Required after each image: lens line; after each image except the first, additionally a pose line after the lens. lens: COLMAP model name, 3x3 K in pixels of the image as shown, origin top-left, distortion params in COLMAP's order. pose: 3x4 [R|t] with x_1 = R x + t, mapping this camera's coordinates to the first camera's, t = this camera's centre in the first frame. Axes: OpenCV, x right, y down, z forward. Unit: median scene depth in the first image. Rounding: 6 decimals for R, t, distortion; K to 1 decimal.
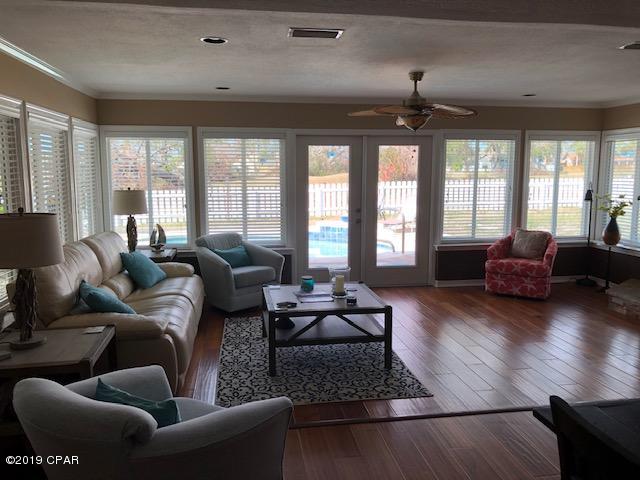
lens RADIAL K [[514.5, 0, 321.3], [0, 514.5, 238.5], [0, 0, 1]] dist [0.030768, -0.026154]
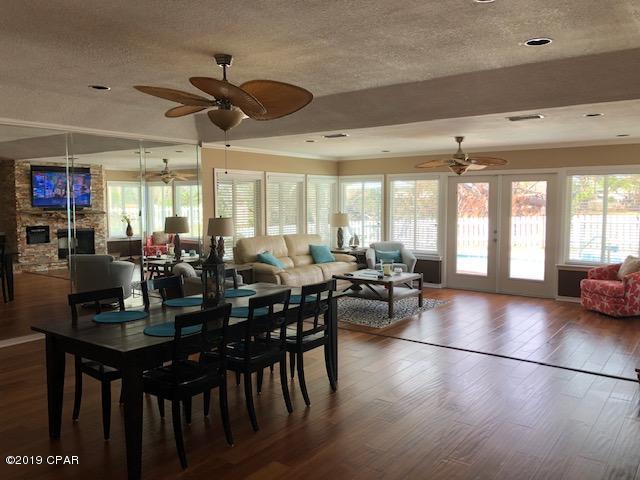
lens RADIAL K [[514.5, 0, 317.0], [0, 514.5, 239.9], [0, 0, 1]] dist [0.030768, -0.026154]
pose [[0.688281, 0.054972, -0.723359, 0.740251], [-0.097727, 0.995062, -0.017368, 0.031735], [0.718832, 0.082645, 0.690254, -0.225387]]
